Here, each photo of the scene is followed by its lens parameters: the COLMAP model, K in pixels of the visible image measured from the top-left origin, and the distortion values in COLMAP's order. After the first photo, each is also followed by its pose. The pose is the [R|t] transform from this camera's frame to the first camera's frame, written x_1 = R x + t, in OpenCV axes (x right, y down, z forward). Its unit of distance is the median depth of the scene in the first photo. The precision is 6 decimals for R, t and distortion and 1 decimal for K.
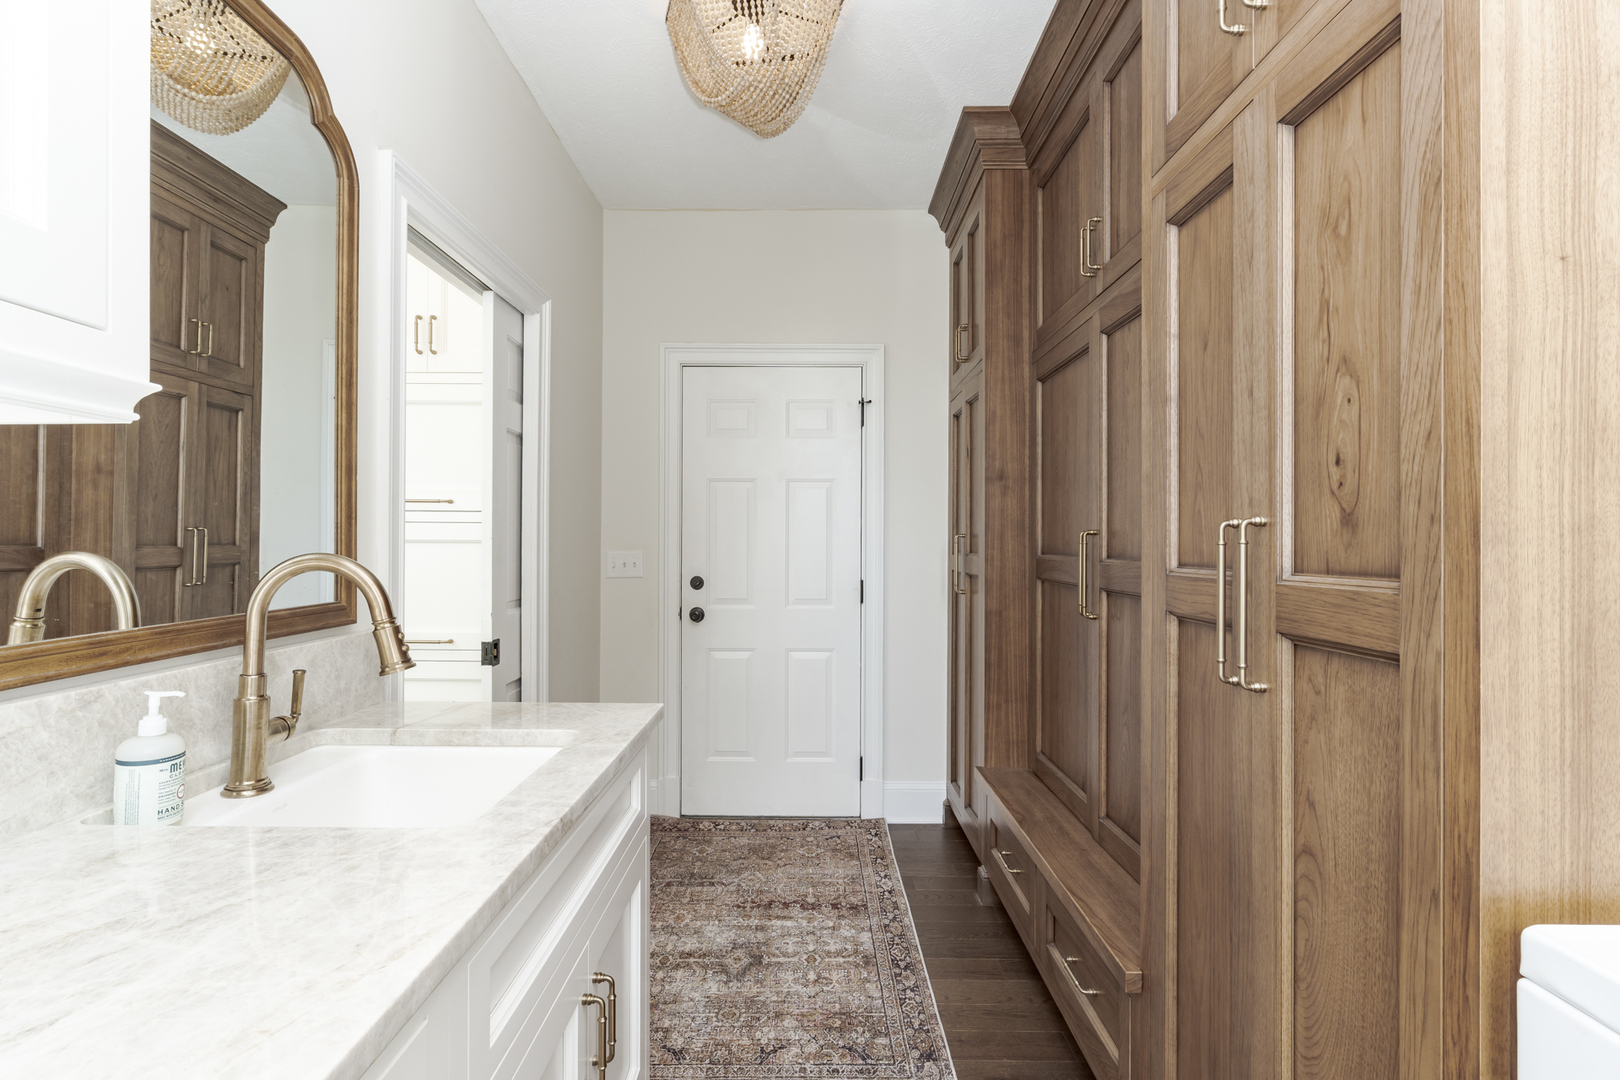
lens RADIAL K [[723.7, 0, 808.7], [0, 723.7, 539.1], [0, 0, 1]] dist [0.005428, 0.000359]
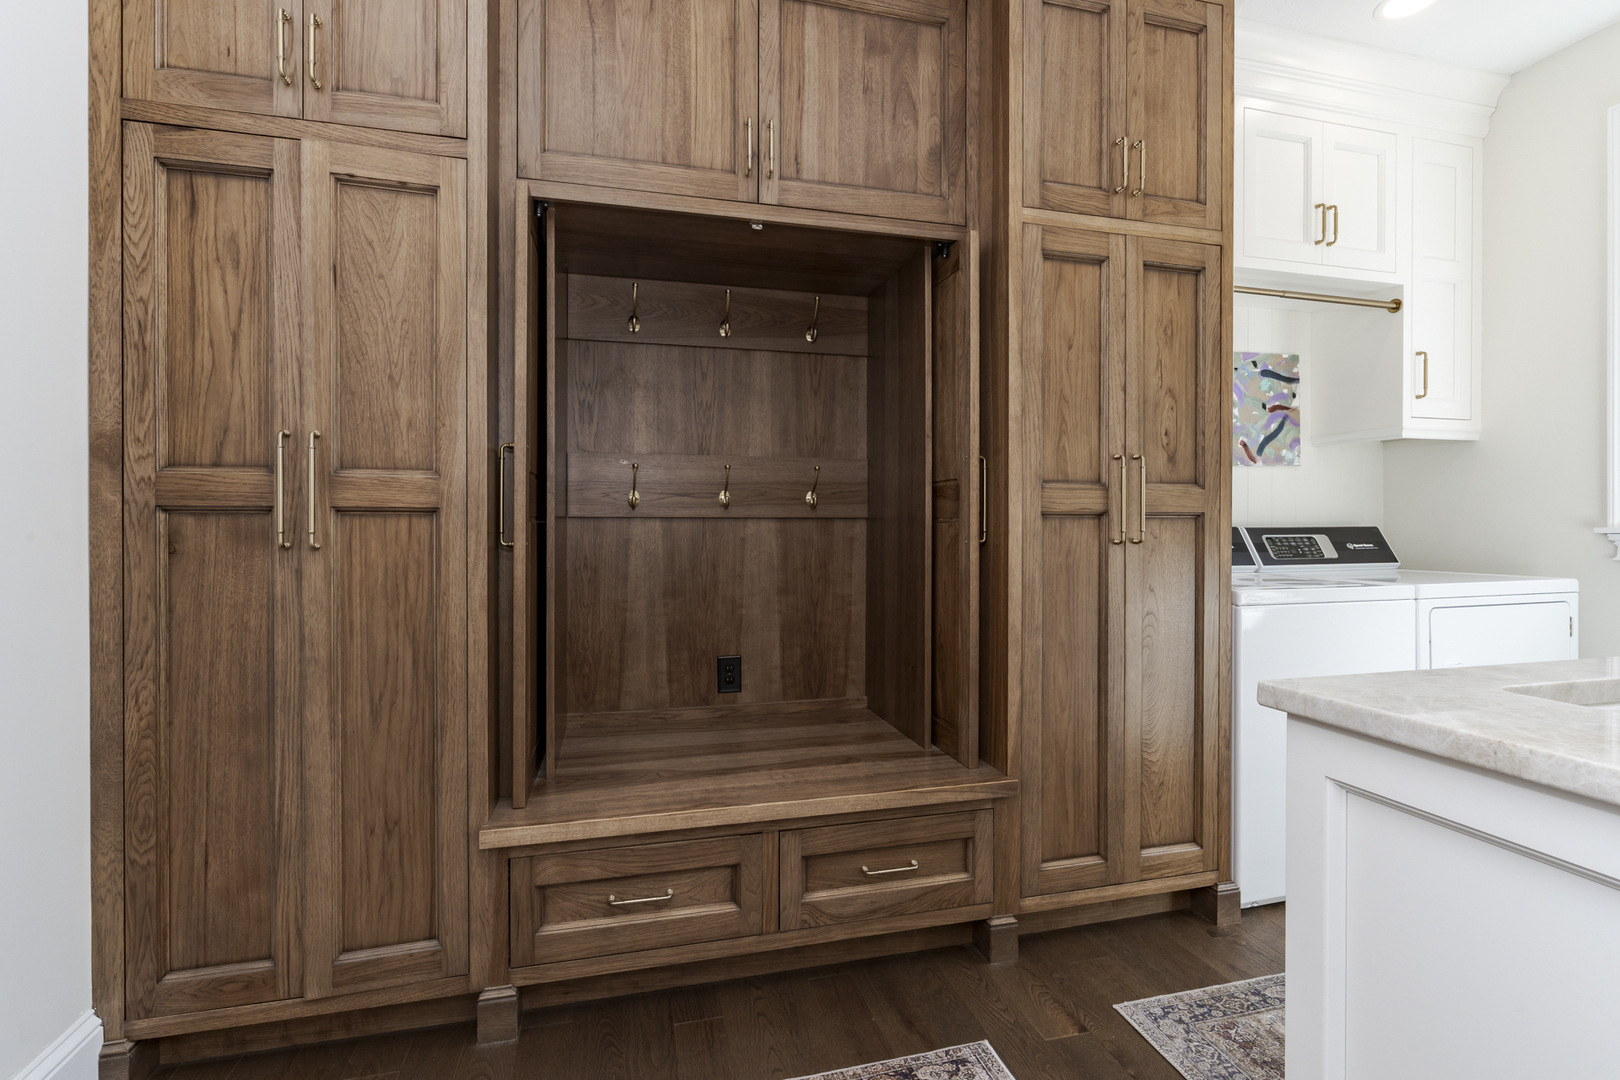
lens RADIAL K [[723.7, 0, 805.4], [0, 723.7, 535.6], [0, 0, 1]] dist [0.005428, 0.000359]
pose [[-0.246191, -0.008256, 0.969186, -0.909590], [-0.006808, 0.999954, 0.006789, 0.155581], [-0.969198, -0.004927, -0.246235, 2.011967]]
